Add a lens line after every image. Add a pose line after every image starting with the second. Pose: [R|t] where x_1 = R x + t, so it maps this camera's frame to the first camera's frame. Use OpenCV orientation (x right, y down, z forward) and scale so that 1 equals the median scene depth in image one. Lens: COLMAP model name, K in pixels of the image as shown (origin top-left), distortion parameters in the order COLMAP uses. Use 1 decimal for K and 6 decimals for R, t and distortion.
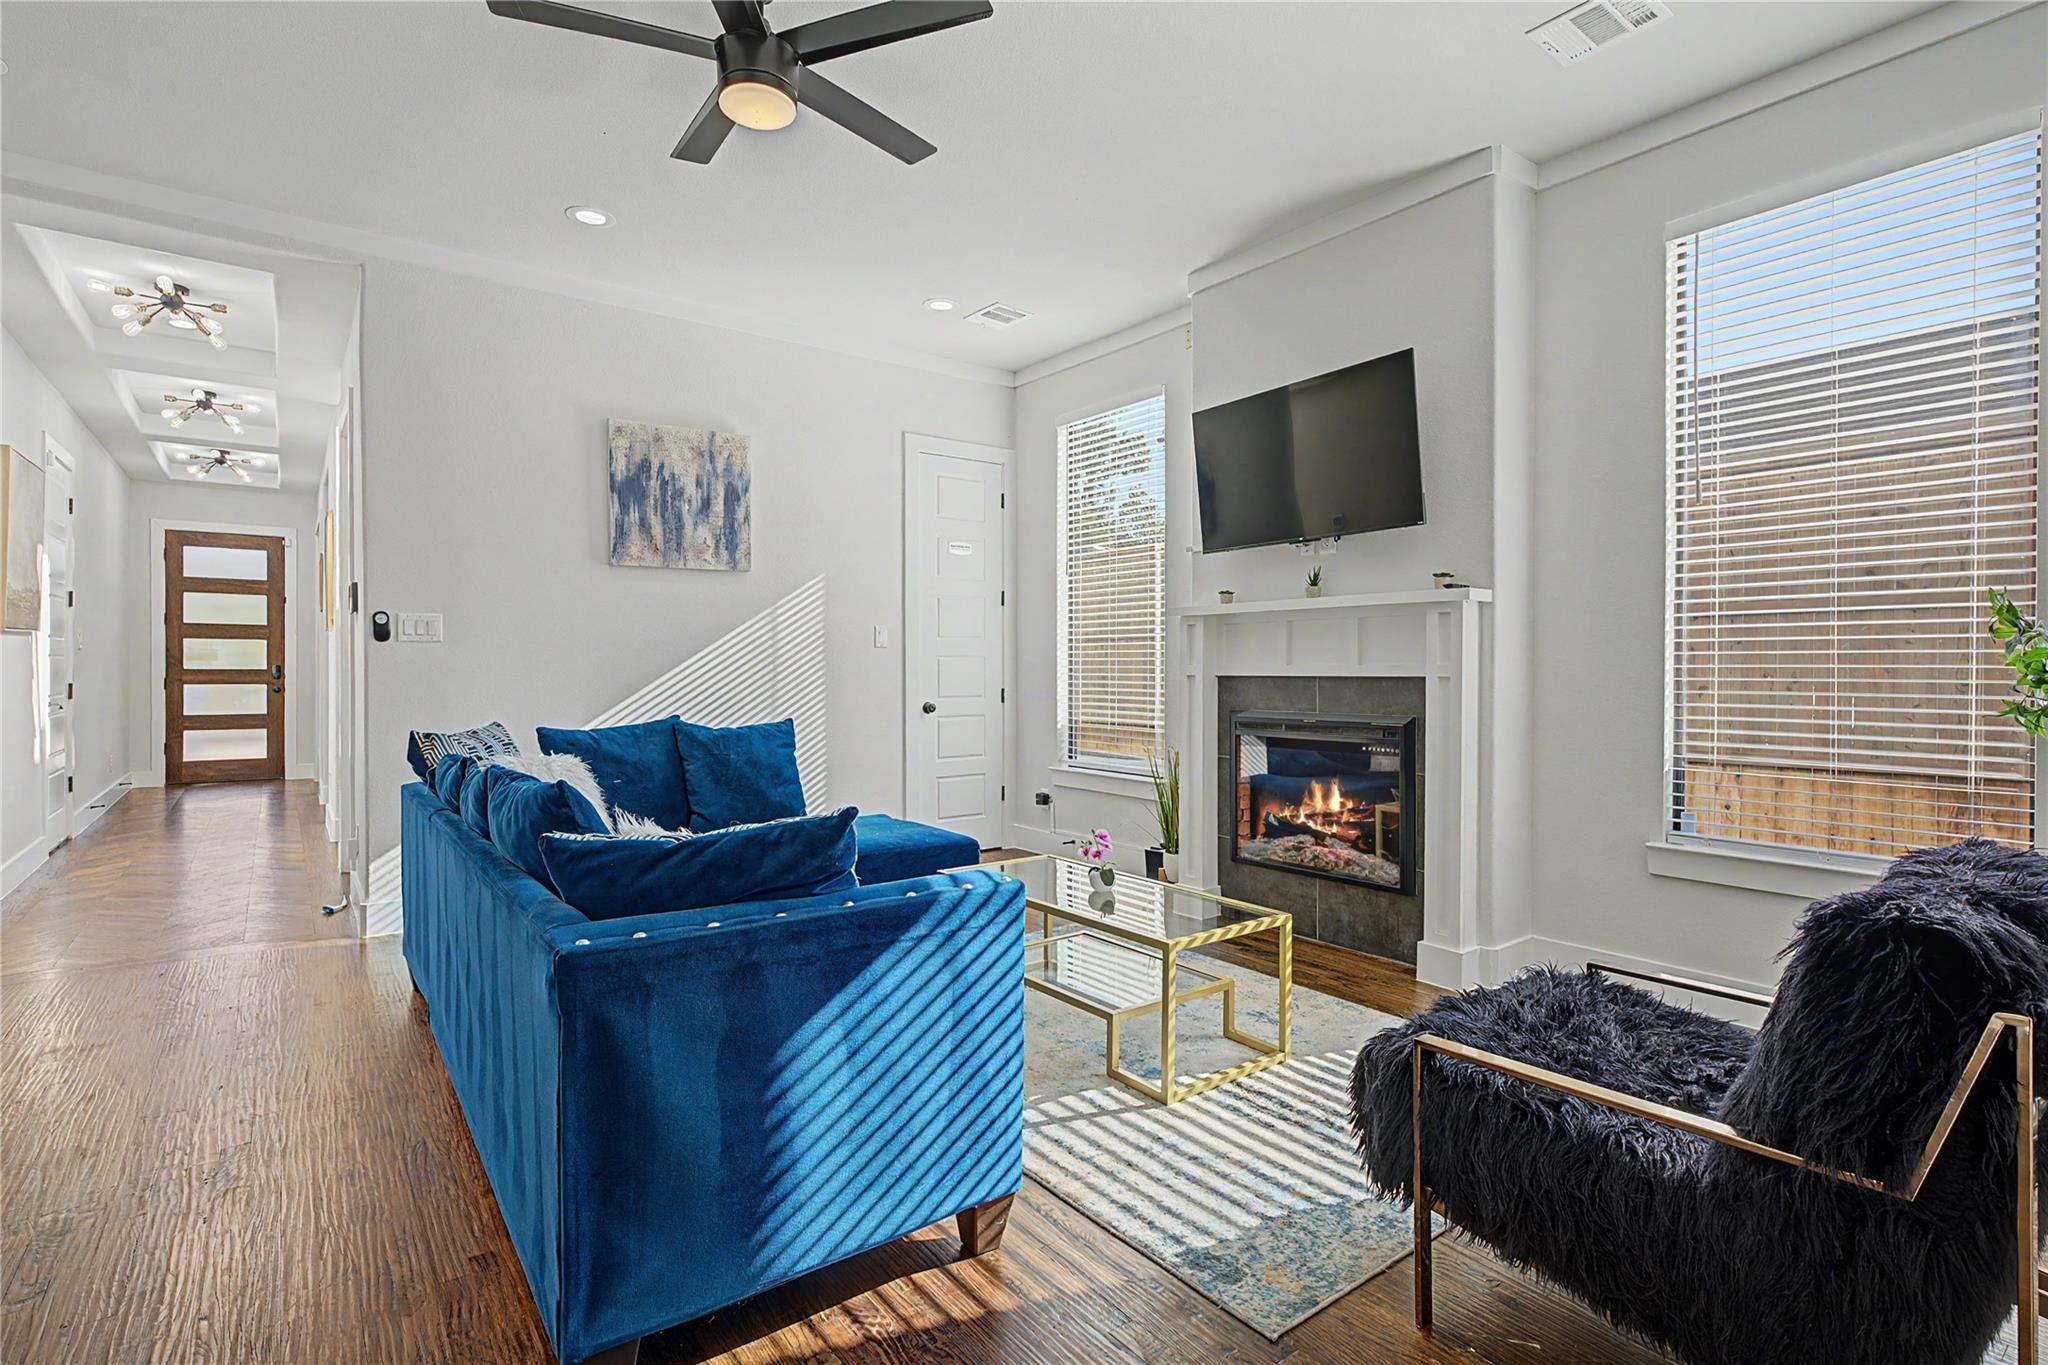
lens RADIAL K [[965.8, 0, 1011.2], [0, 965.8, 678.2], [0, 0, 1]] dist [-0.005456, -0.000047]
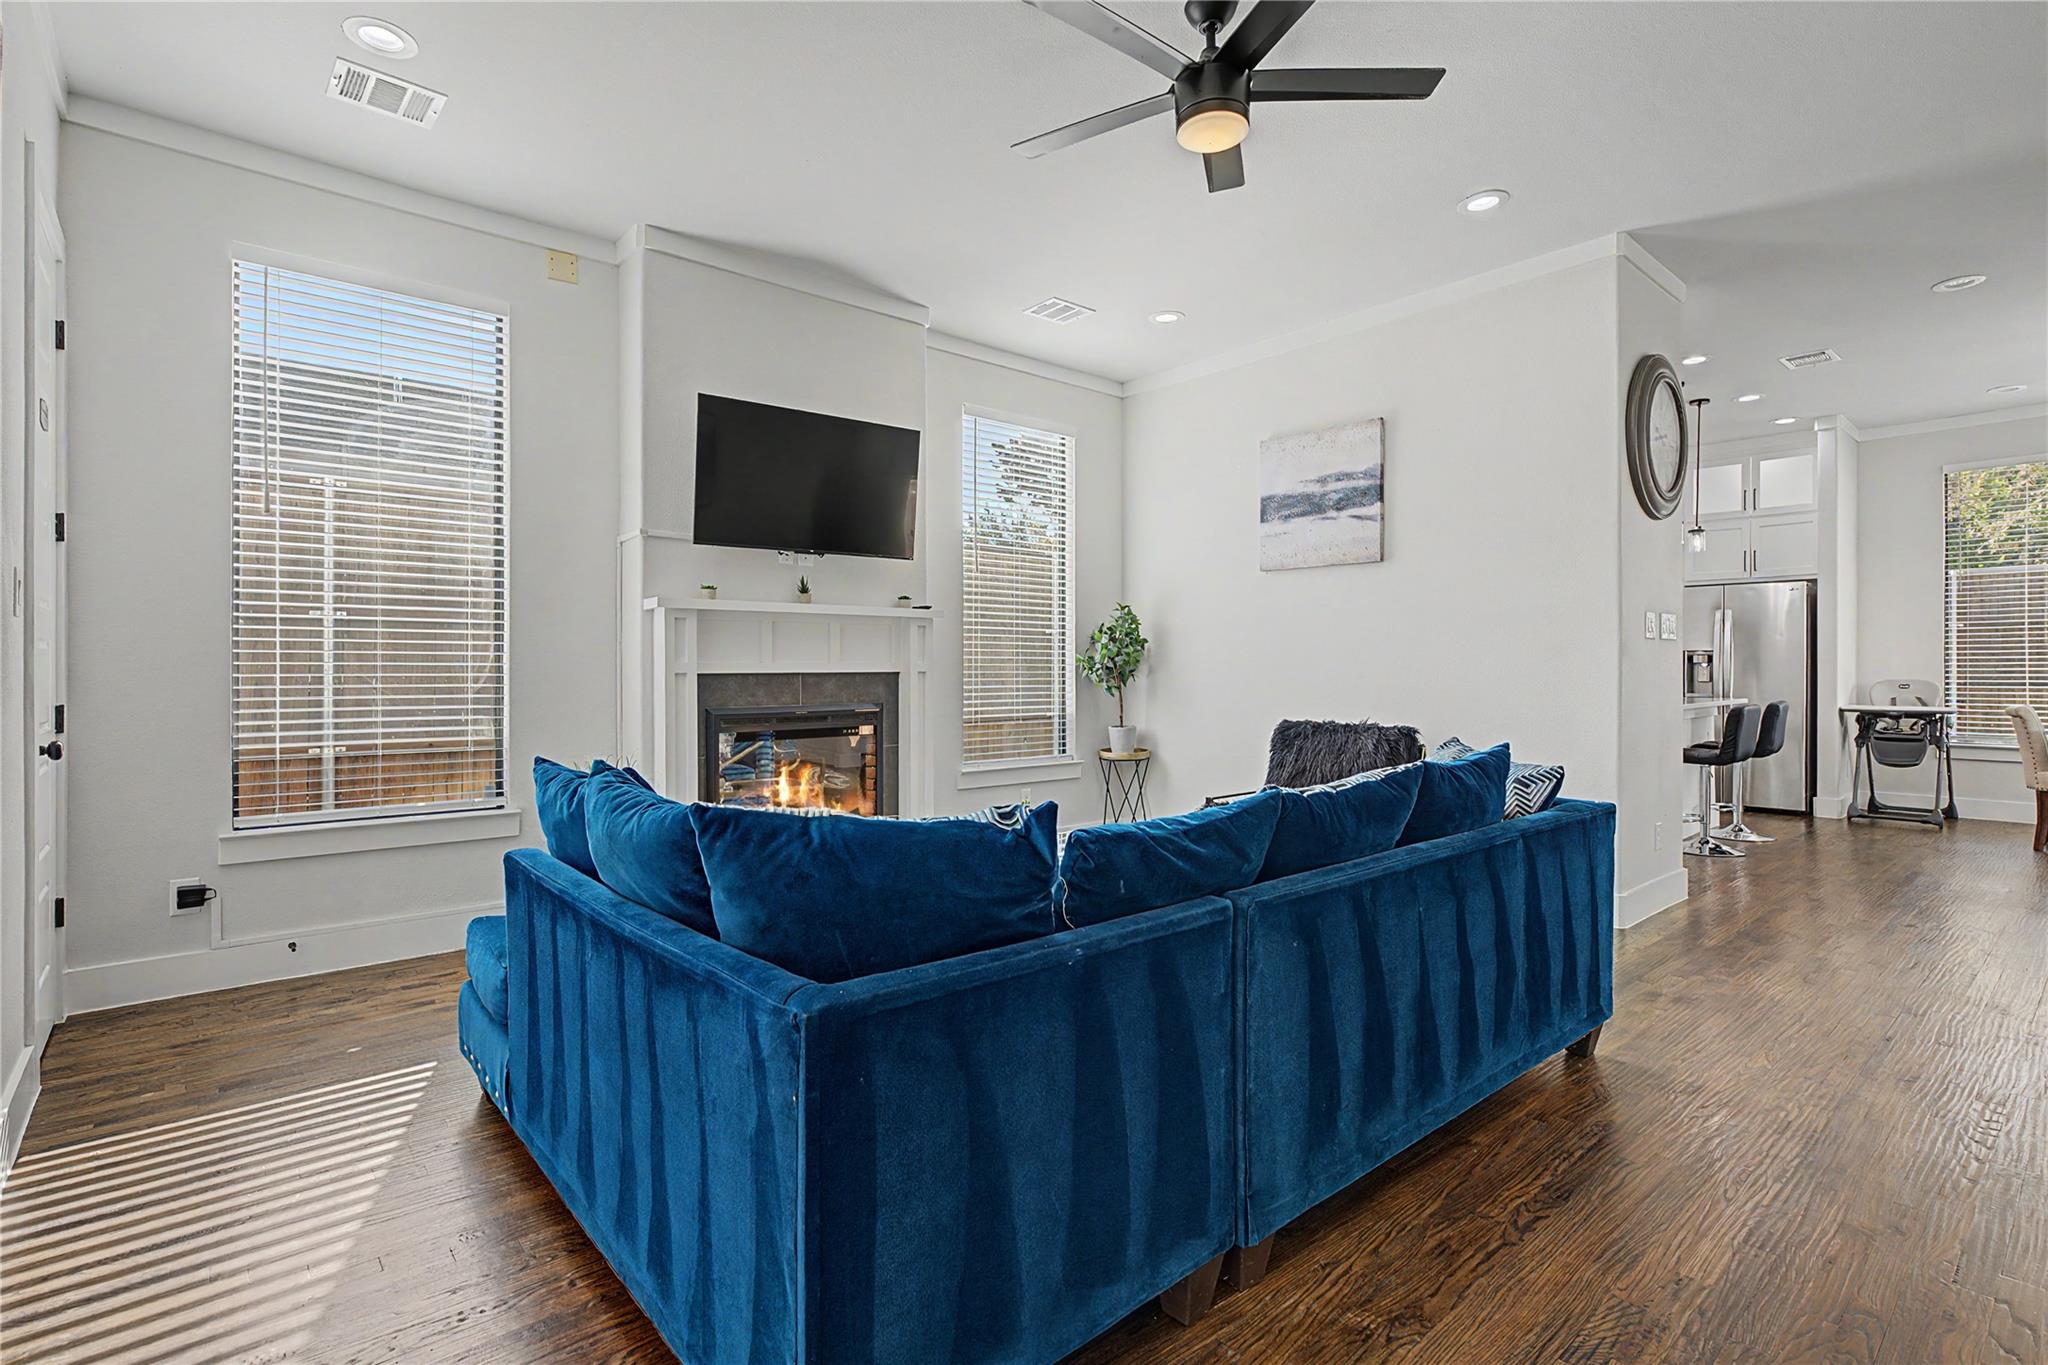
lens RADIAL K [[965.8, 0, 1022.0], [0, 965.8, 671.0], [0, 0, 1]] dist [-0.005456, -0.000047]
pose [[-0.057689, -0.004383, 0.998325, -1.272678], [0.010944, 0.999927, 0.005023, -0.010494], [-0.998275, 0.011216, -0.057637, 1.241624]]
